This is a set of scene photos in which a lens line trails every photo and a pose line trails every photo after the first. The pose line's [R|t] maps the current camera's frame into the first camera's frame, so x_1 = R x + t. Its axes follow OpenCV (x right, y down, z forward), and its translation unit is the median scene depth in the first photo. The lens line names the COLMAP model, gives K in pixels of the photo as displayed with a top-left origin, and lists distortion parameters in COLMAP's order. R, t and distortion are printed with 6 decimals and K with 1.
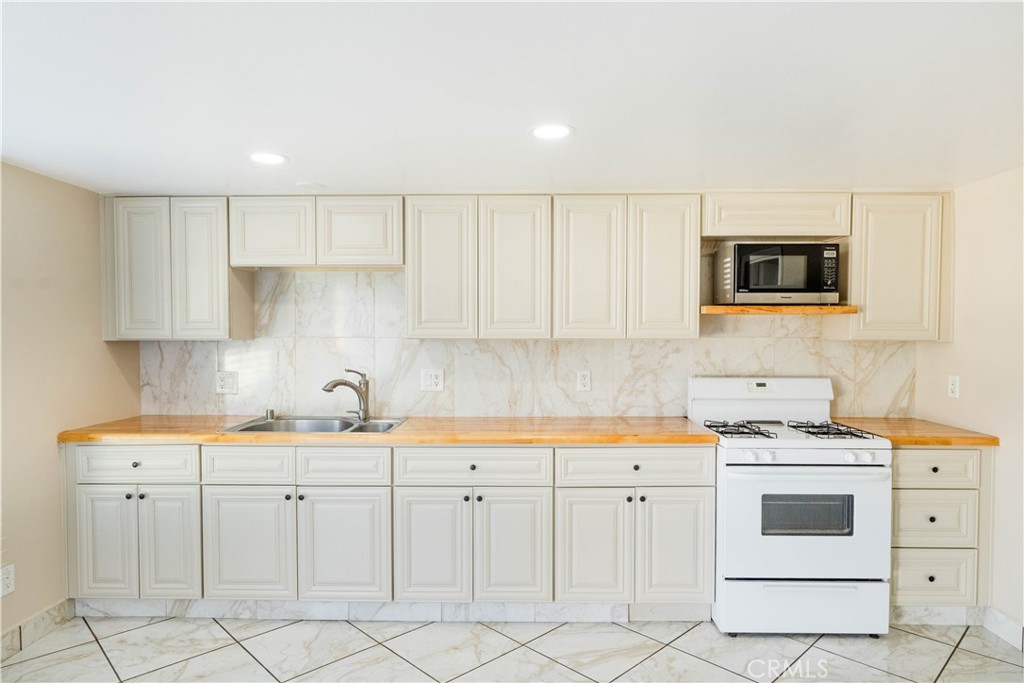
lens RADIAL K [[614.1, 0, 512.0], [0, 614.1, 341.5], [0, 0, 1]] dist [-0.002382, 0.000543]
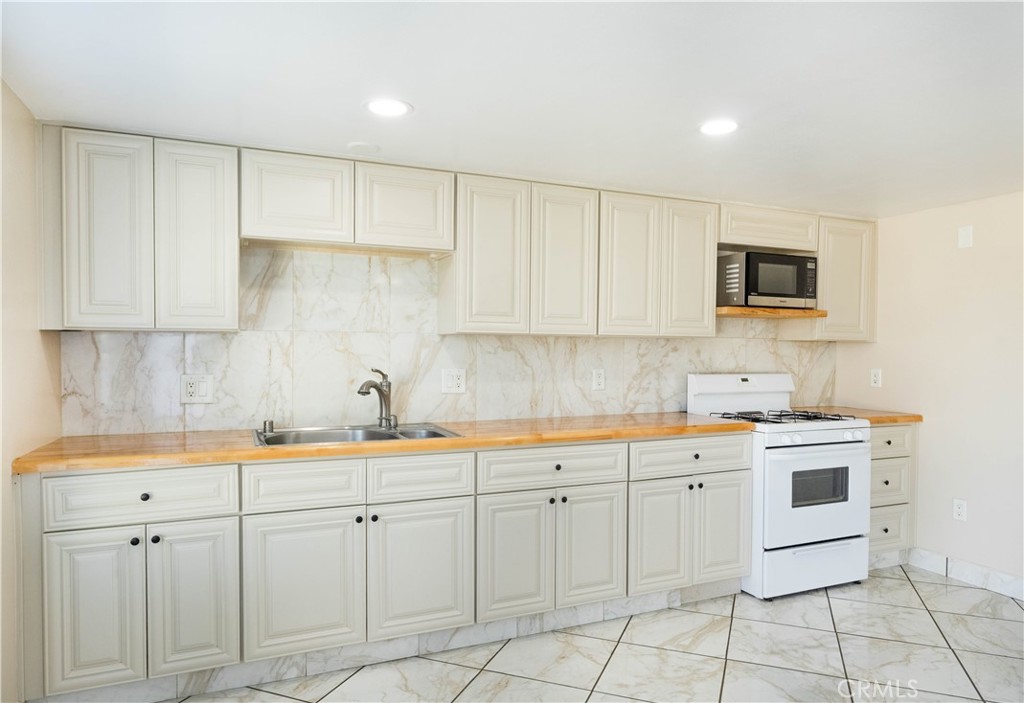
lens RADIAL K [[657.7, 0, 516.6], [0, 657.7, 357.8], [0, 0, 1]] dist [-0.000400, -0.001814]
pose [[0.907100, -0.000395, 0.420916, -0.506428], [0.001139, 0.999998, -0.001516, 0.033665], [-0.420915, 0.001855, 0.907098, 0.093883]]
